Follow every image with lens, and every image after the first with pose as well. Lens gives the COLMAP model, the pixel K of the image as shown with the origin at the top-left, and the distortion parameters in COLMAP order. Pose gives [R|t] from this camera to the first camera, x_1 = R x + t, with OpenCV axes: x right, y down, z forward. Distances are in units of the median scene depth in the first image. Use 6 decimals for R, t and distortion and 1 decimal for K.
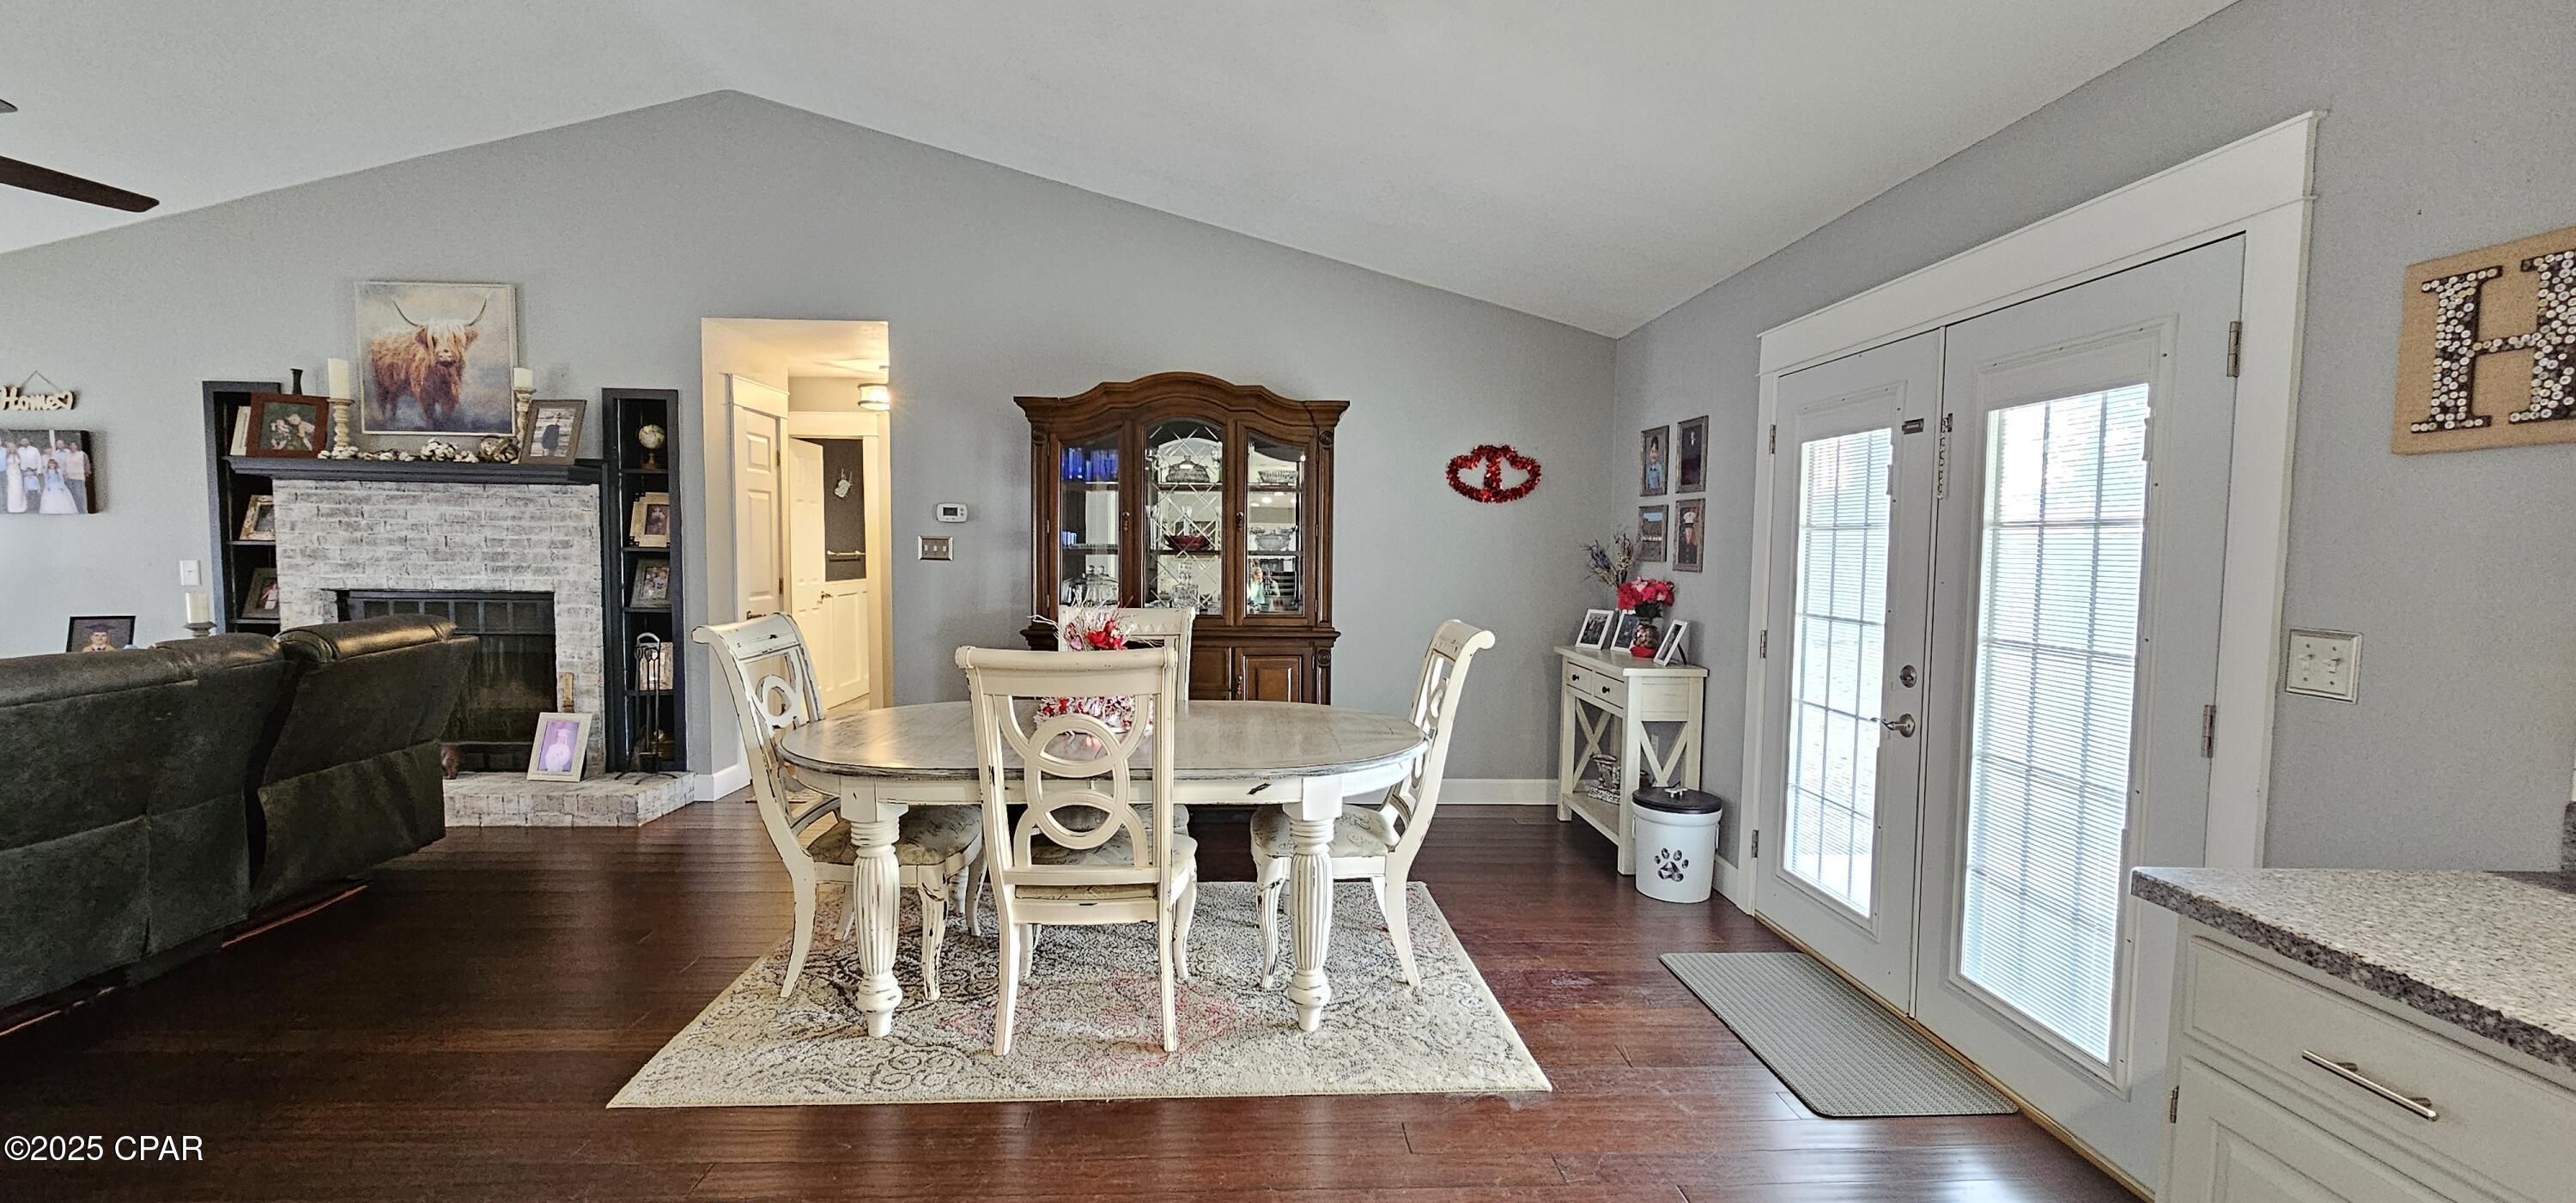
lens RADIAL K [[1000.5, 0, 1288.0], [0, 1000.5, 601.5], [0, 0, 1]] dist [-0.000238, -0.000010]
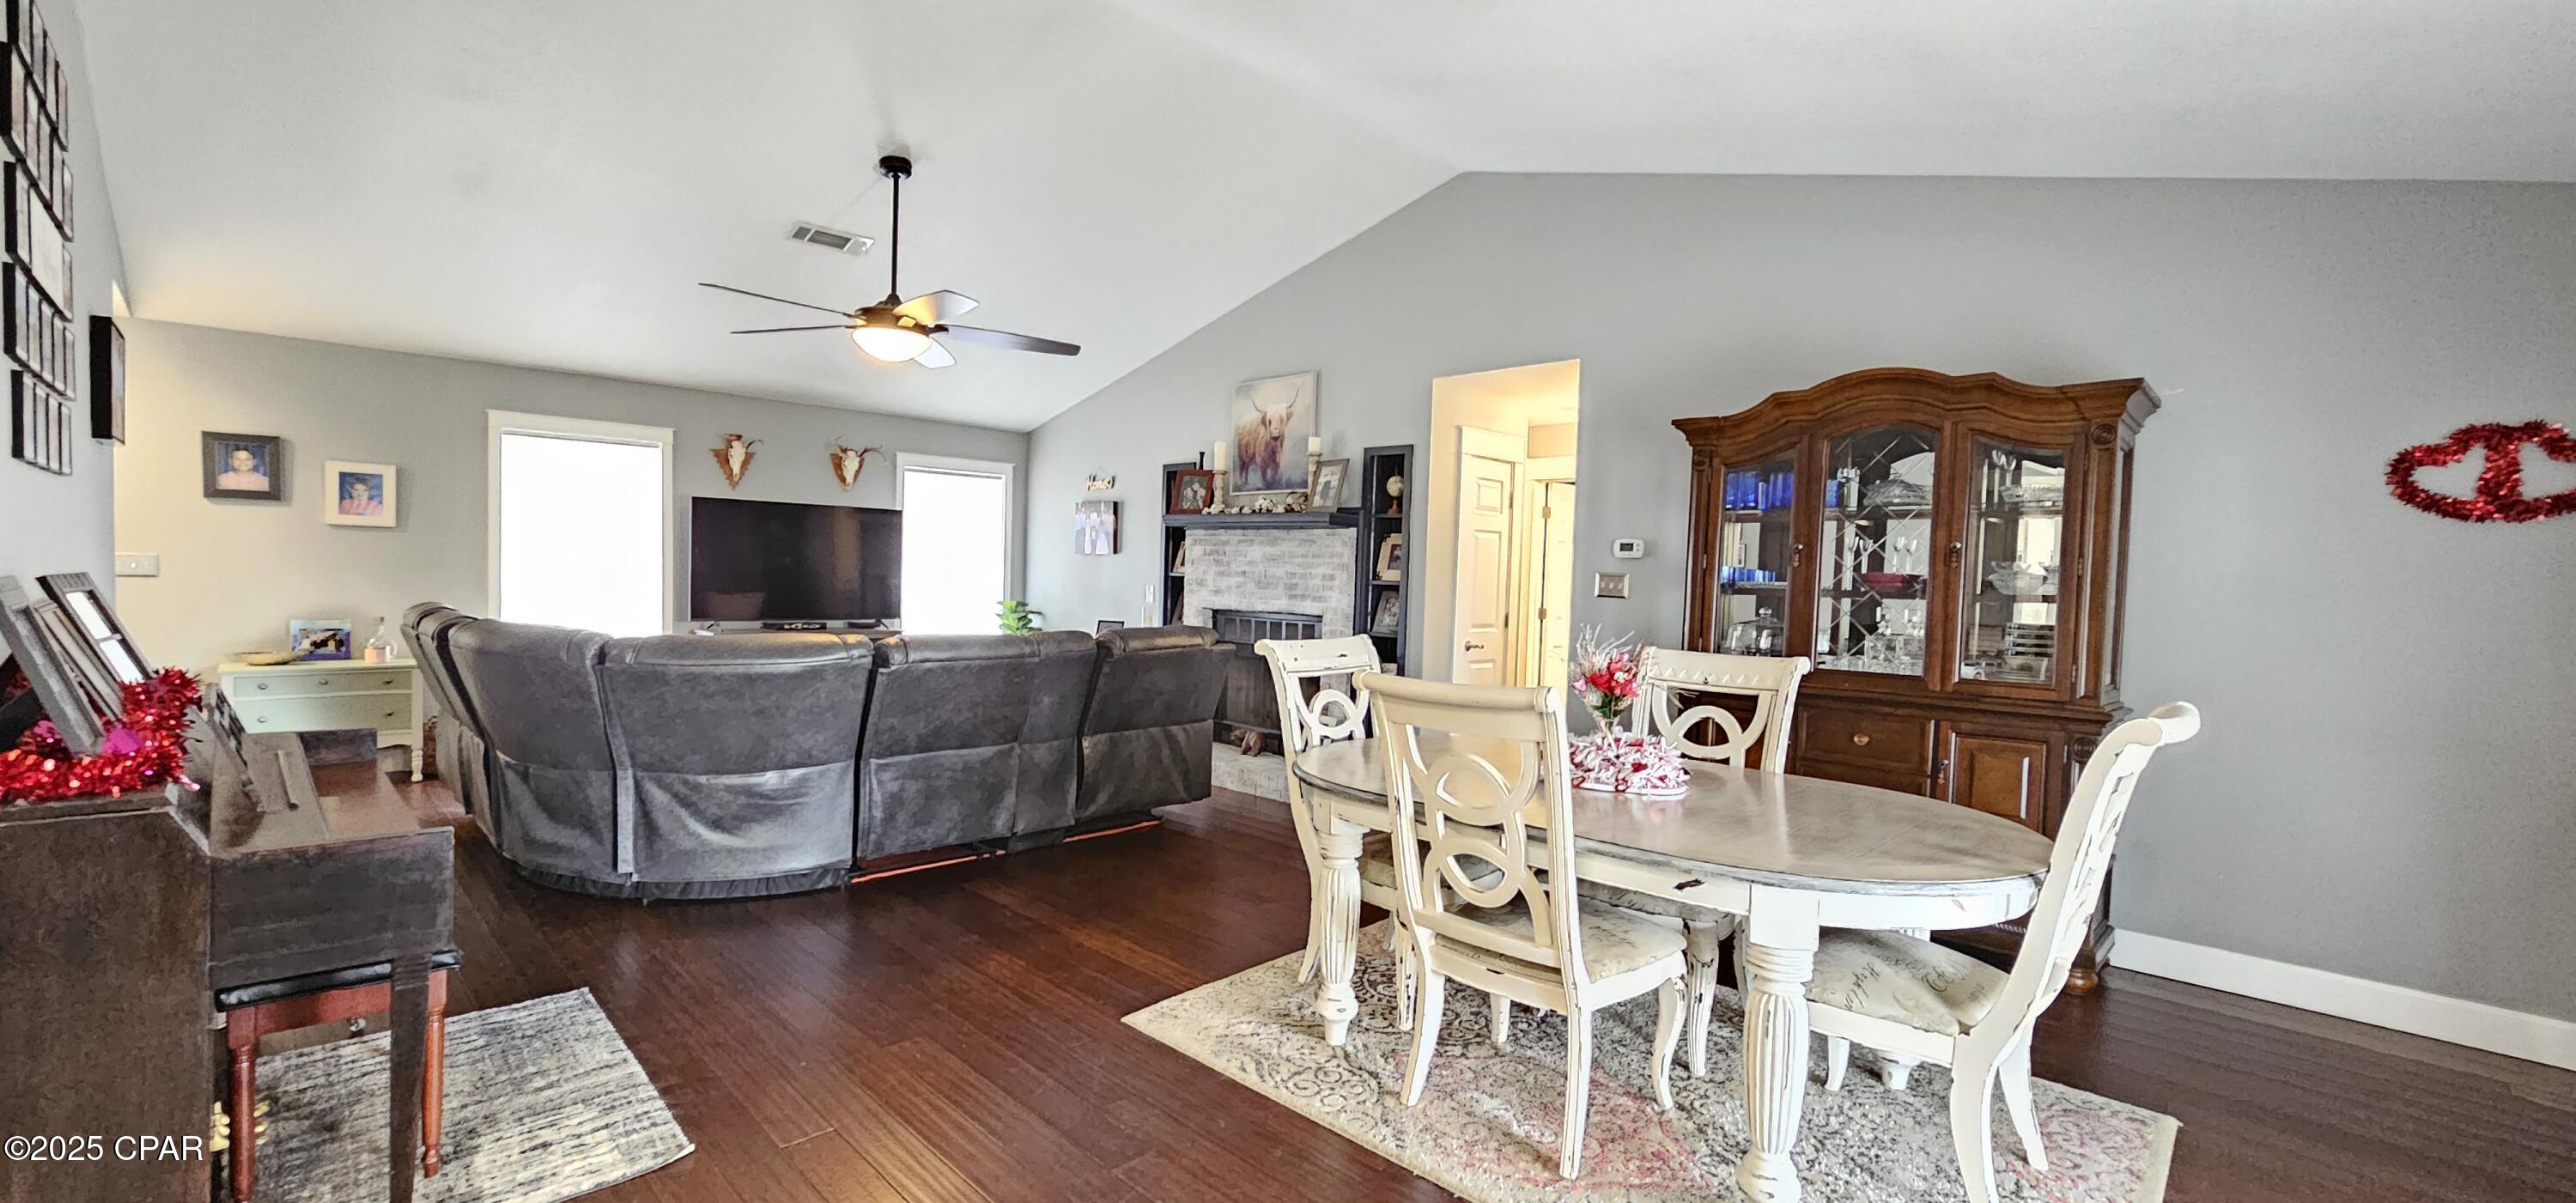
lens RADIAL K [[1023.8, 0, 1288.0], [0, 1023.8, 601.5], [0, 0, 1]] dist [-0.002049, -0.000173]
pose [[0.696792, 0.027830, -0.716733, 0.140840], [-0.061576, 0.997879, -0.021116, 0.002098], [0.714625, 0.058847, 0.697028, 0.095624]]
